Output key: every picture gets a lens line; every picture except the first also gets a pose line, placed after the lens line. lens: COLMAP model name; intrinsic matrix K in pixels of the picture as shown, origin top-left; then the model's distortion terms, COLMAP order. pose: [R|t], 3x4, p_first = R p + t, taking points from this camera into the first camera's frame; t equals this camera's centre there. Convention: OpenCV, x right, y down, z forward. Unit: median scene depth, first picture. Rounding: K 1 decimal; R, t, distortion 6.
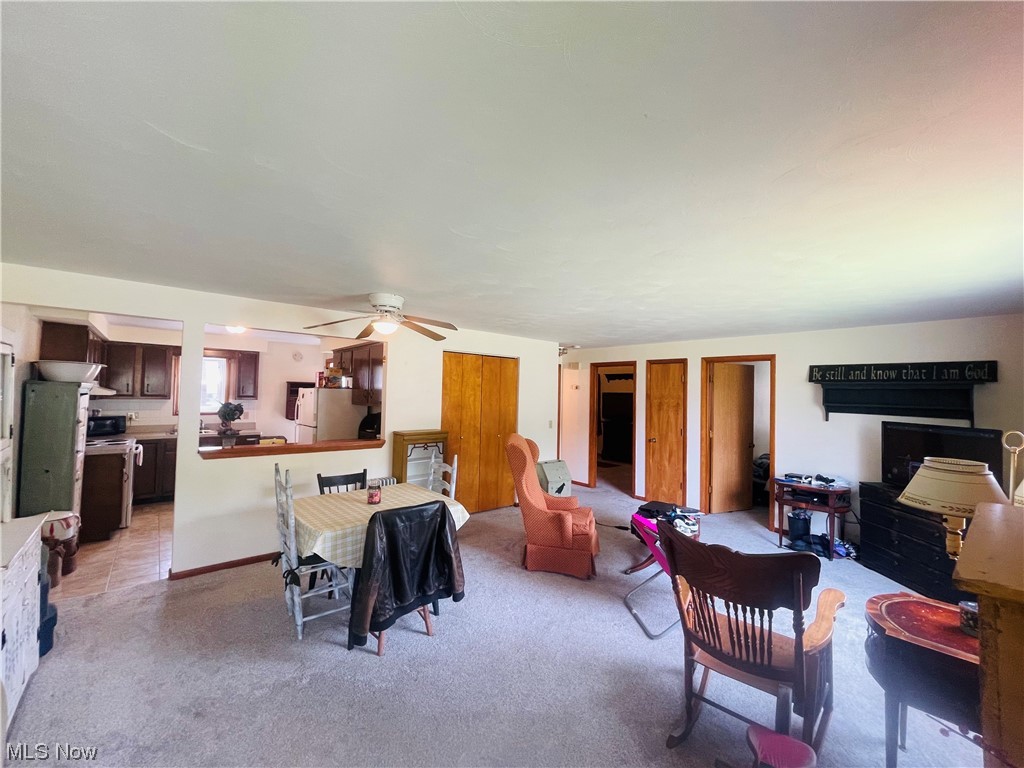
lens RADIAL K [[419.0, 0, 512.0], [0, 419.0, 384.0], [0, 0, 1]] dist [0.000887, 0.000083]
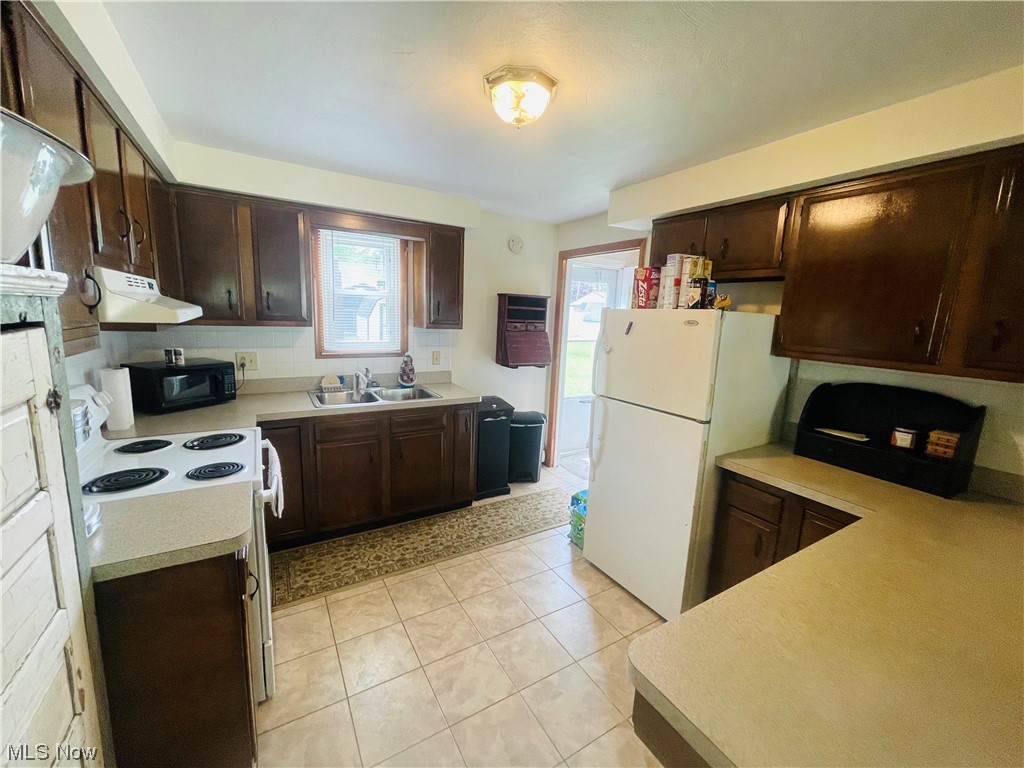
lens RADIAL K [[411.8, 0, 512.0], [0, 411.8, 384.0], [0, 0, 1]] dist [-0.021559, -0.000047]
pose [[0.986426, 0.042920, -0.158499, -0.538698], [-0.012632, 0.982211, 0.187356, 0.011757], [0.163721, -0.182811, 0.969420, 0.602745]]
